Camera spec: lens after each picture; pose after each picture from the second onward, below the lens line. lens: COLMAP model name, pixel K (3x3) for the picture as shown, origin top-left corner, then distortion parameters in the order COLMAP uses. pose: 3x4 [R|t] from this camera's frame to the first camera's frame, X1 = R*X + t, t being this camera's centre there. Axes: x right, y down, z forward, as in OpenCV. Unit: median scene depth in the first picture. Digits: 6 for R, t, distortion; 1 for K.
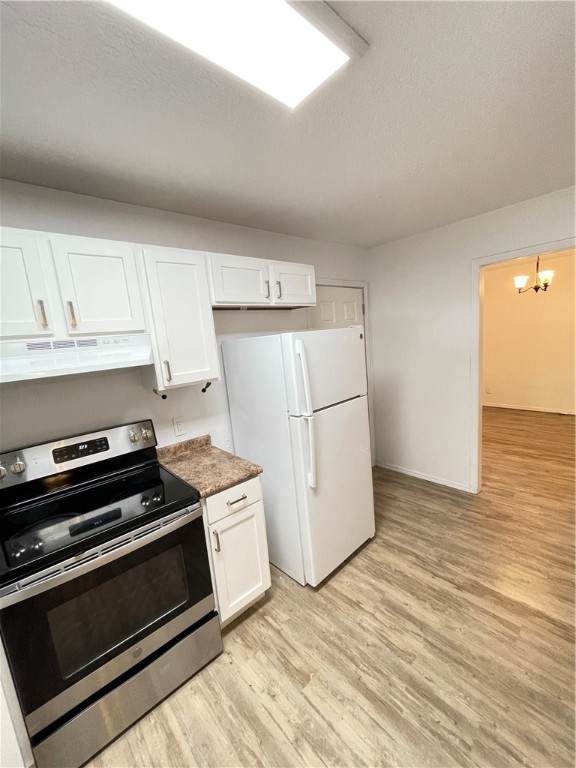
lens RADIAL K [[309.7, 0, 288.6], [0, 309.7, 386.1], [0, 0, 1]] dist [-0.000455, -0.000261]
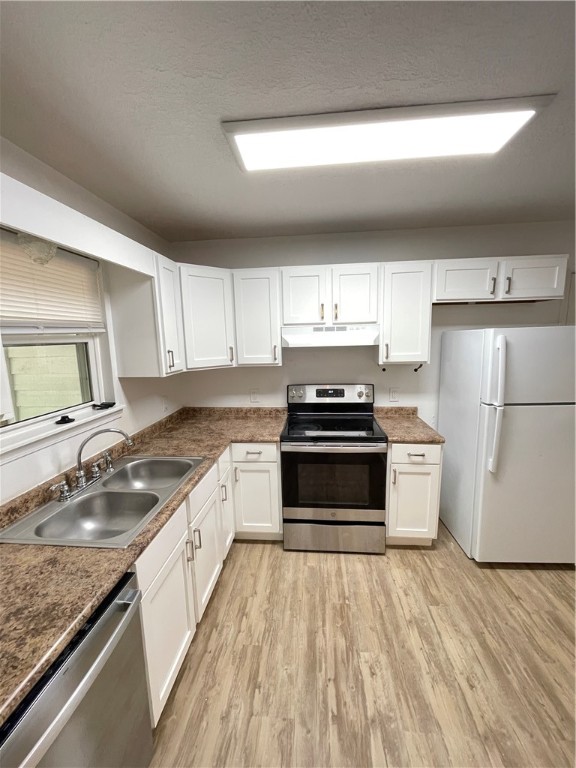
lens RADIAL K [[309.7, 0, 288.6], [0, 309.7, 386.1], [0, 0, 1]] dist [-0.000455, -0.000261]
pose [[0.682033, 0.183049, -0.708042, 0.334057], [-0.148890, 0.982647, 0.110621, 0.018349], [0.716004, 0.029973, 0.697452, -0.301693]]
